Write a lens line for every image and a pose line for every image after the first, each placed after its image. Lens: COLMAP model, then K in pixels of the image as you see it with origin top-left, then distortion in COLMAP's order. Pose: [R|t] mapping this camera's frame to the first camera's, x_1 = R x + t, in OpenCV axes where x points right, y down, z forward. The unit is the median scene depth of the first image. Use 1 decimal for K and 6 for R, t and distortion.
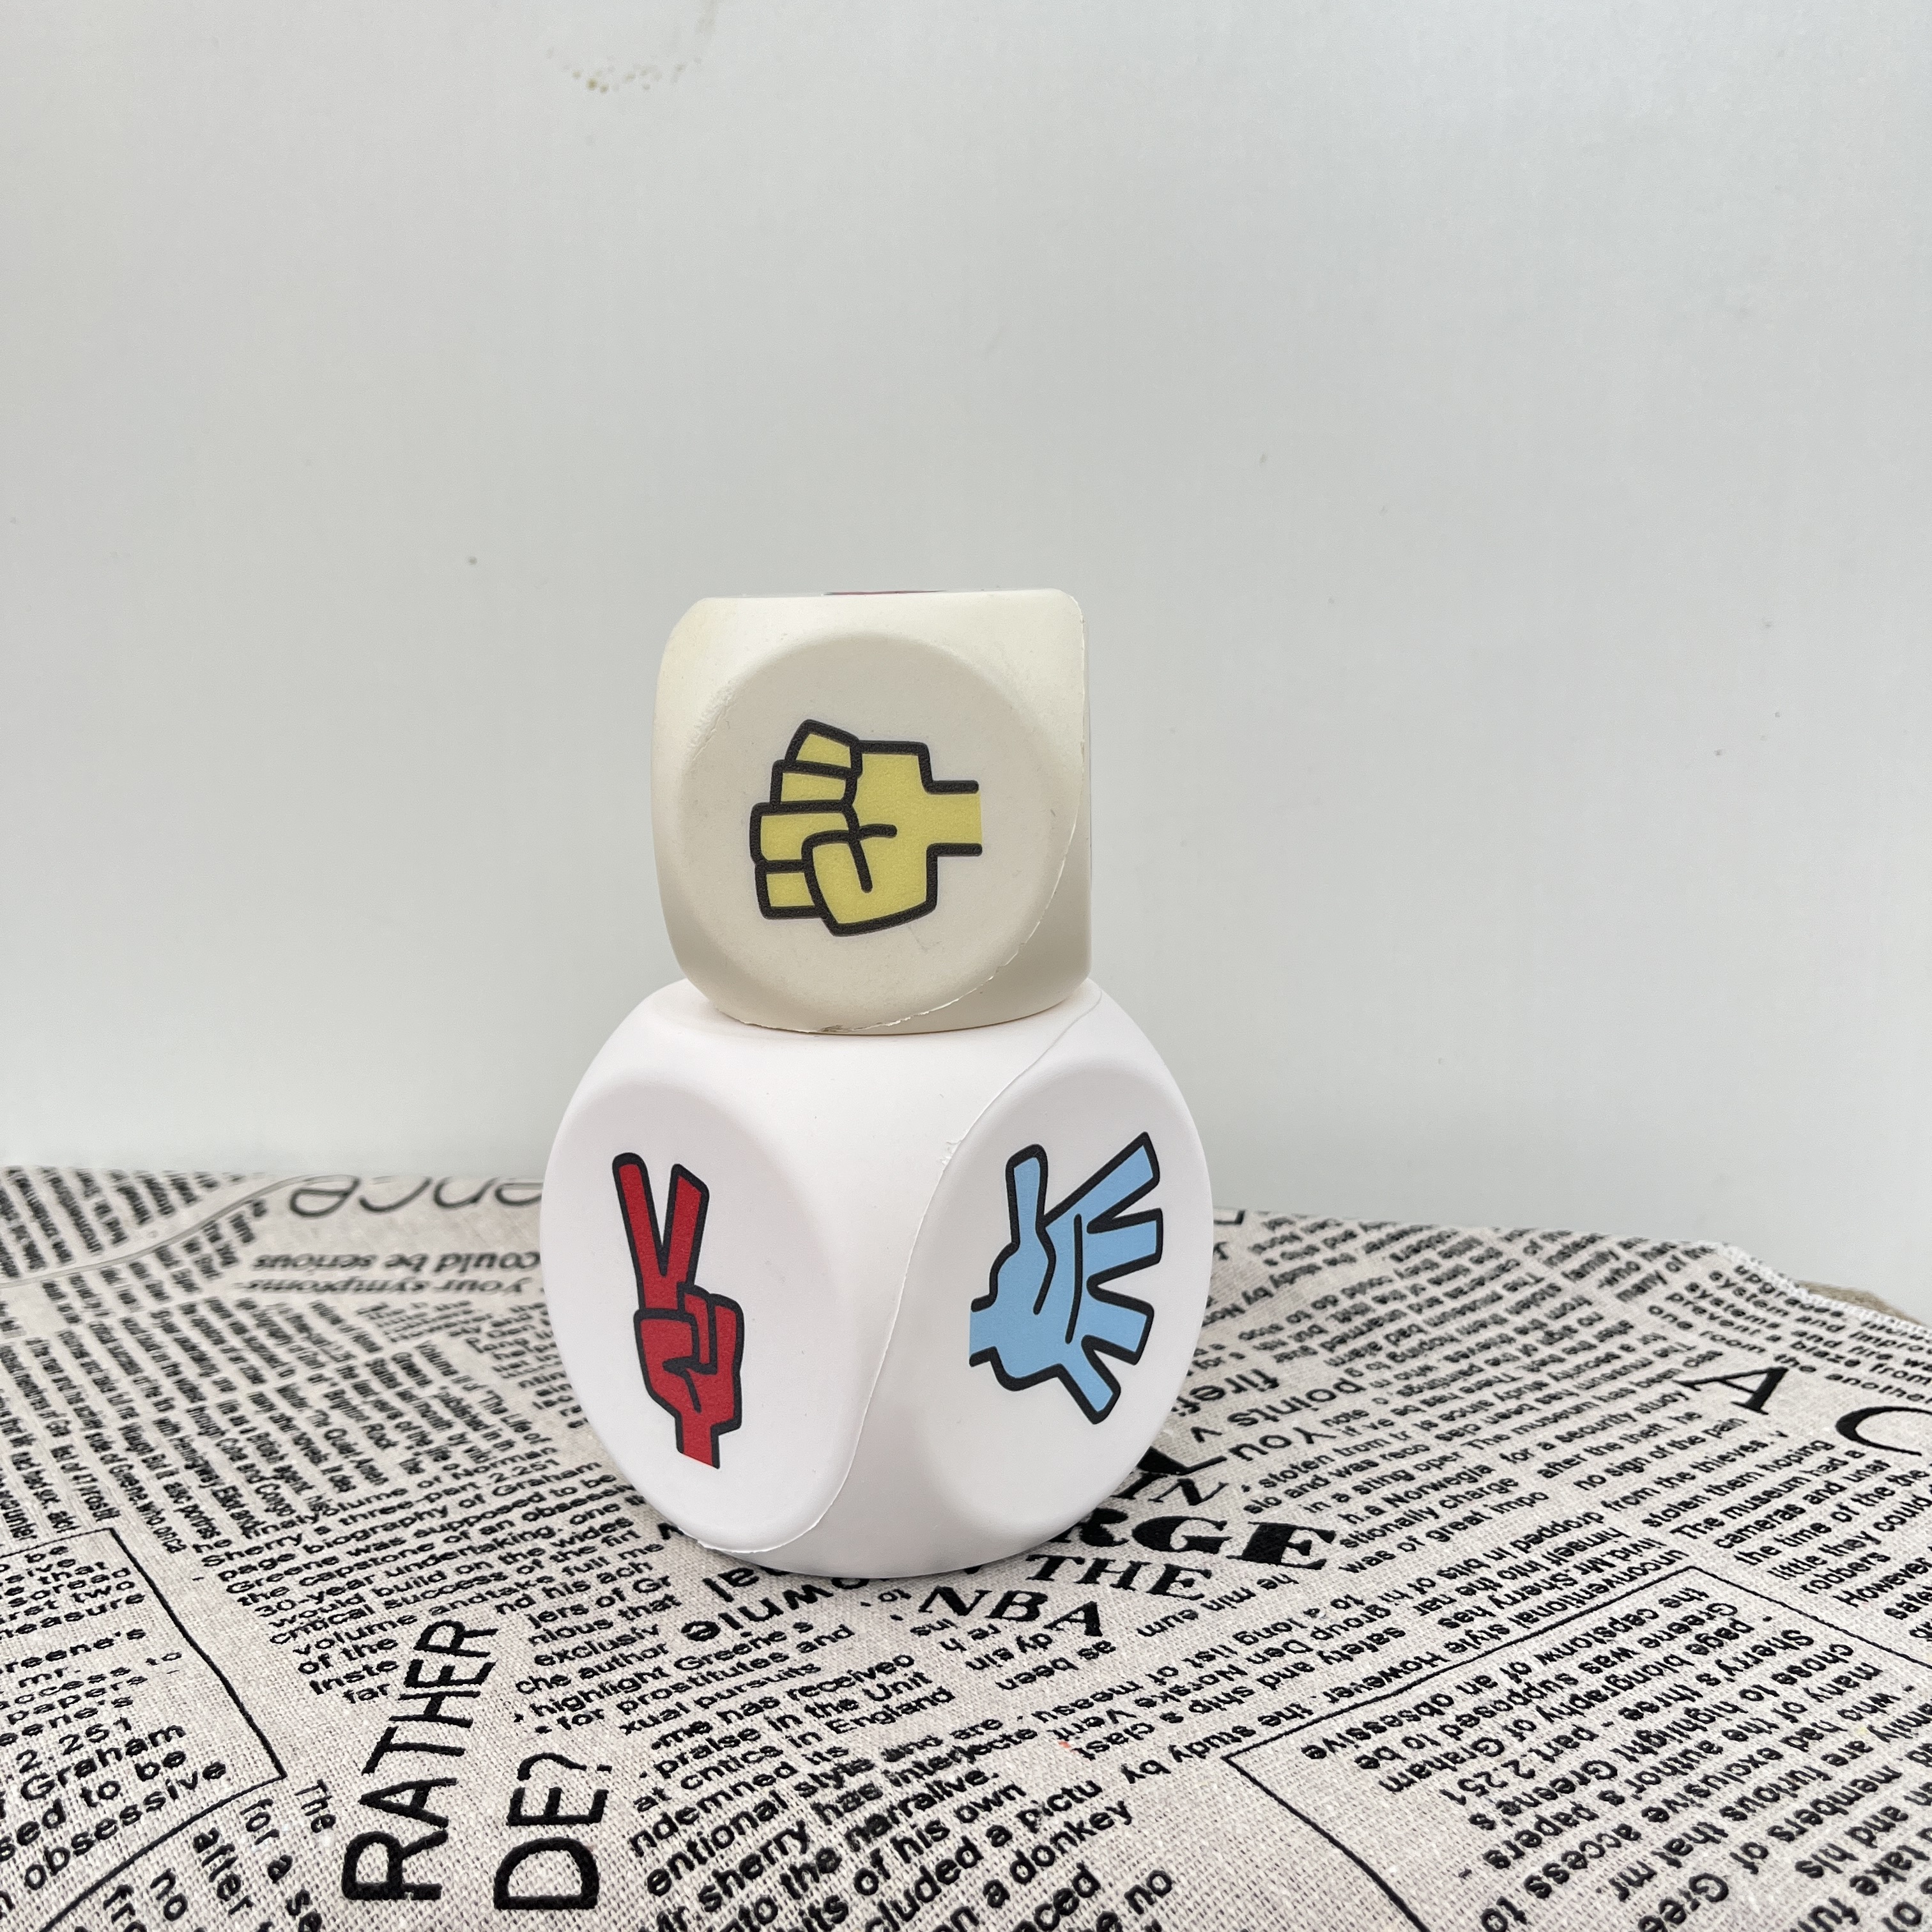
lens RADIAL K [[1926.4, 0, 966.0], [0, 1926.4, 966.0], [0, 0, 1]] dist [-0.008554, 0.035727]
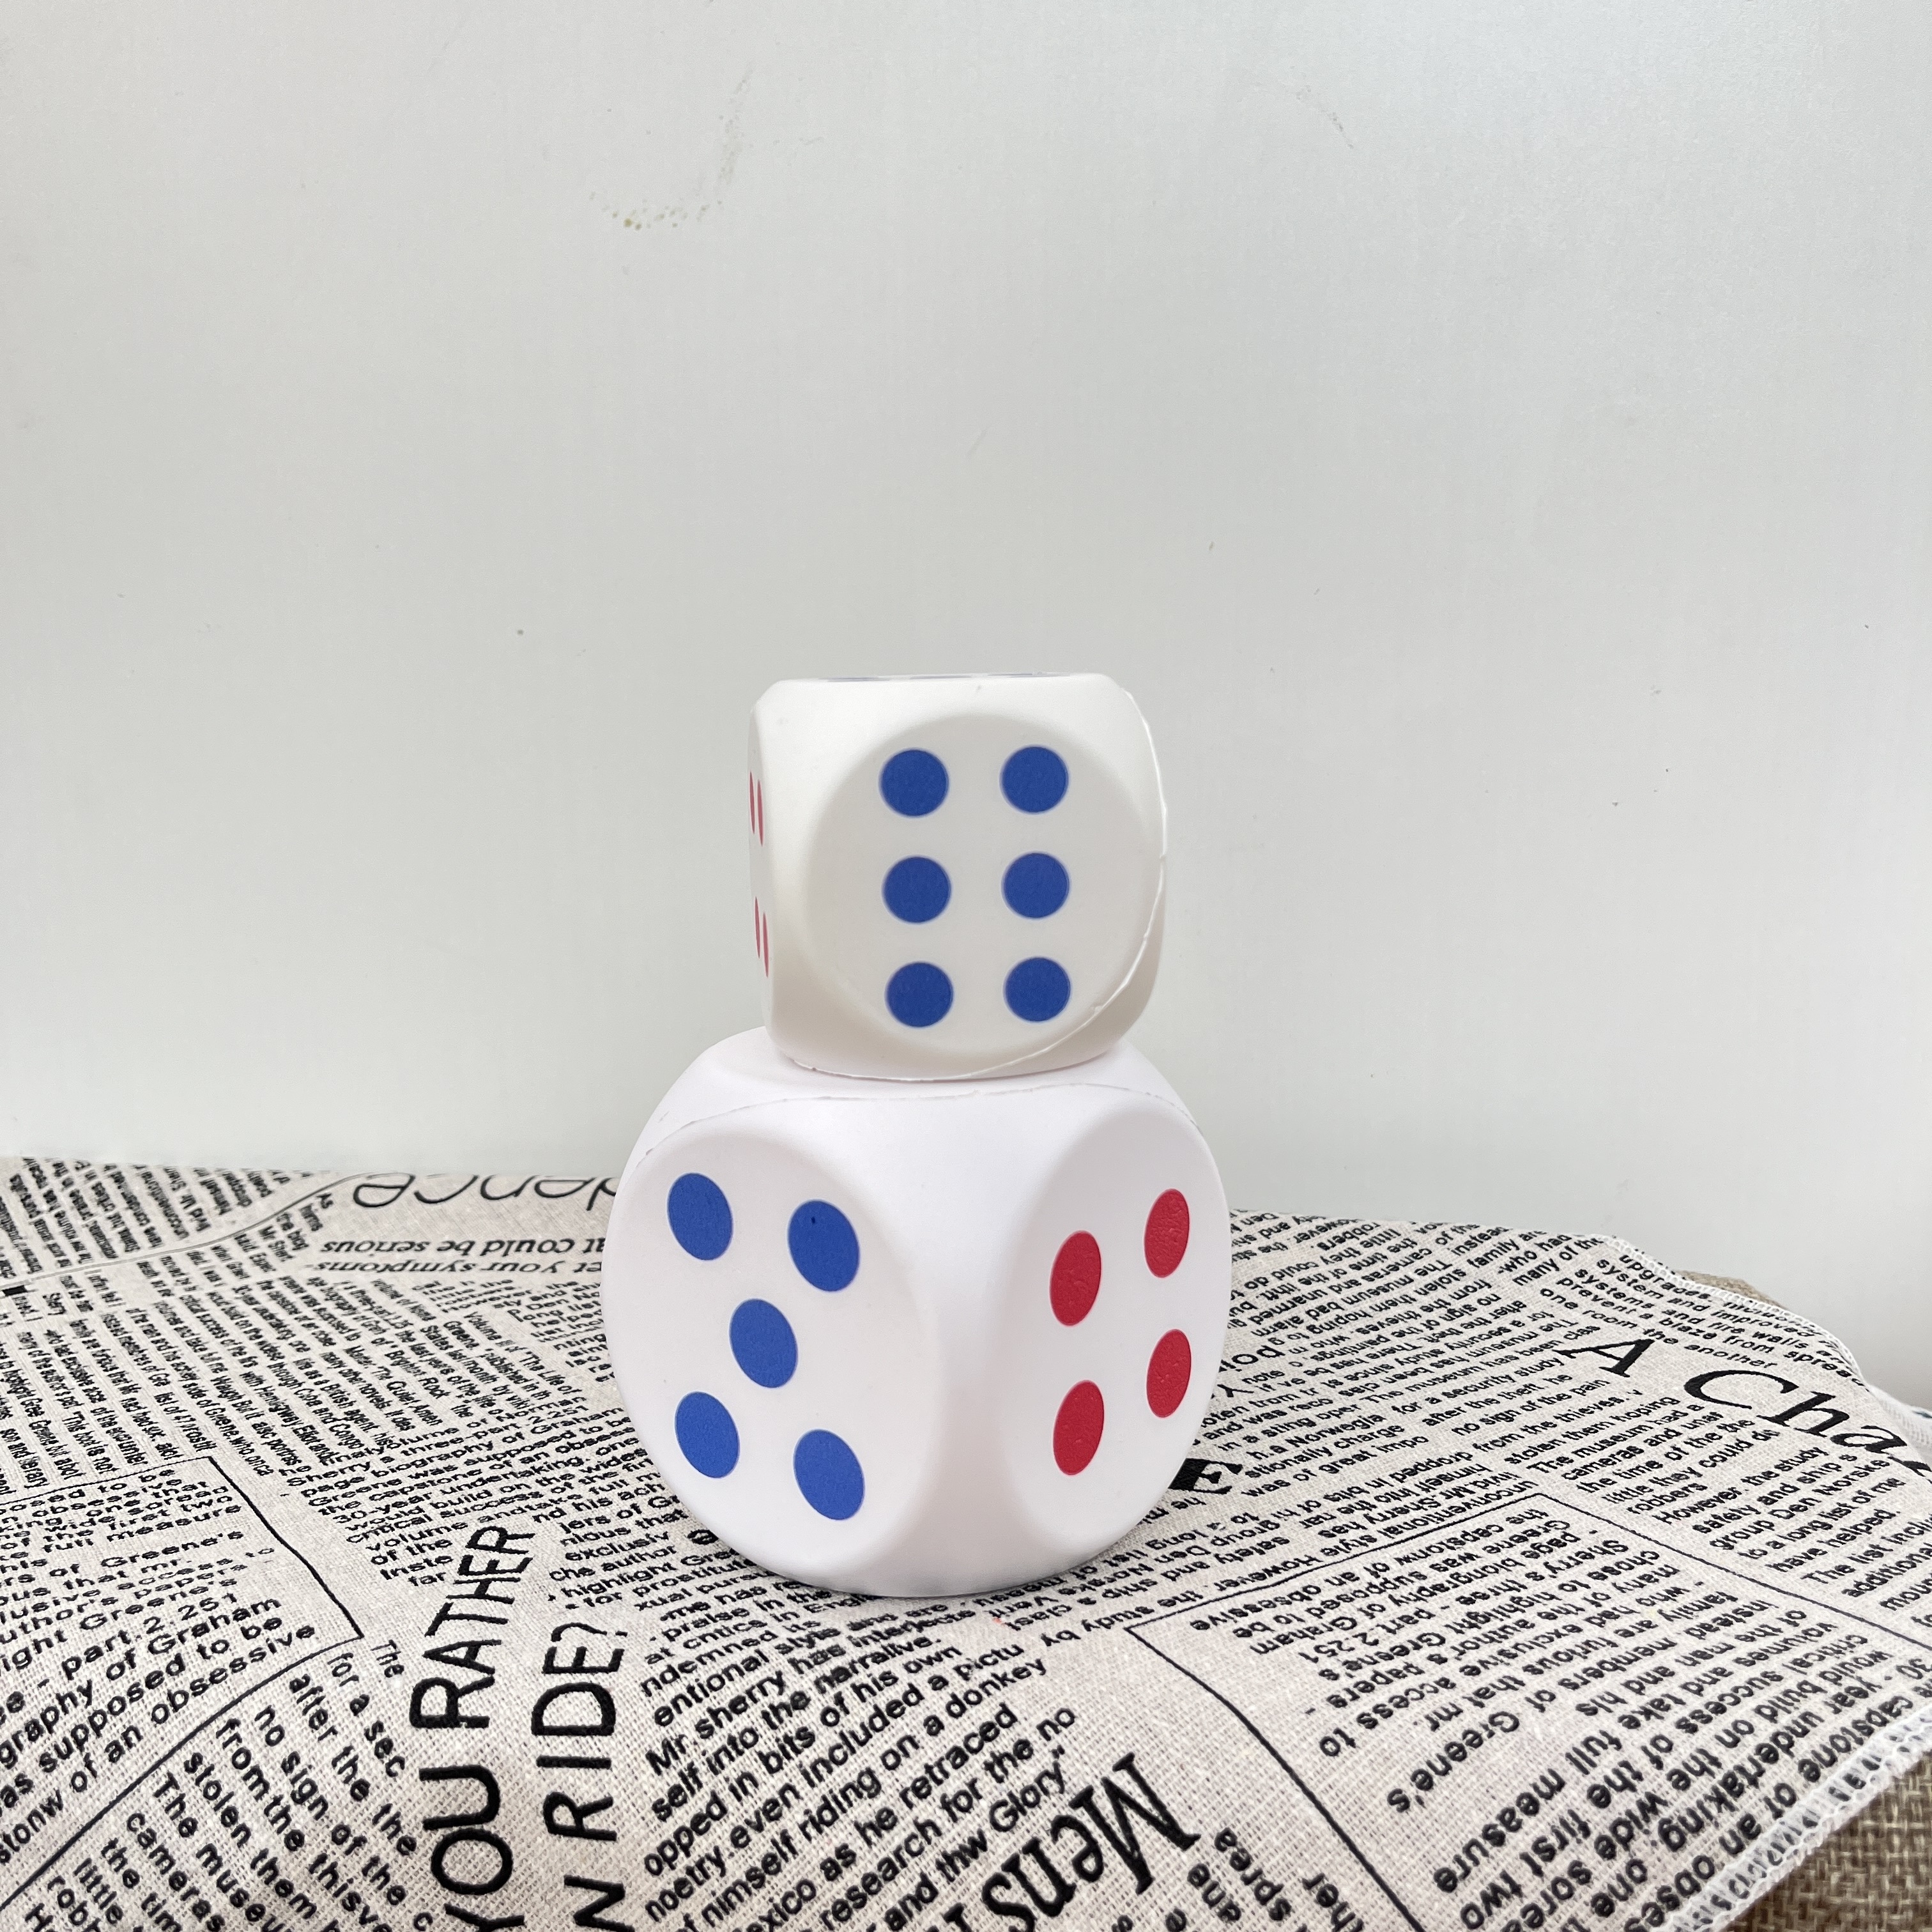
lens RADIAL K [[1926.4, 0, 966.0], [0, 1926.4, 966.0], [0, 0, 1]] dist [-0.008554, 0.035727]
pose [[0.999820, 0.005299, -0.018211, 0.047190], [-0.005645, 0.999803, -0.019003, 0.012792], [0.018107, 0.019102, 0.999654, -0.209489]]
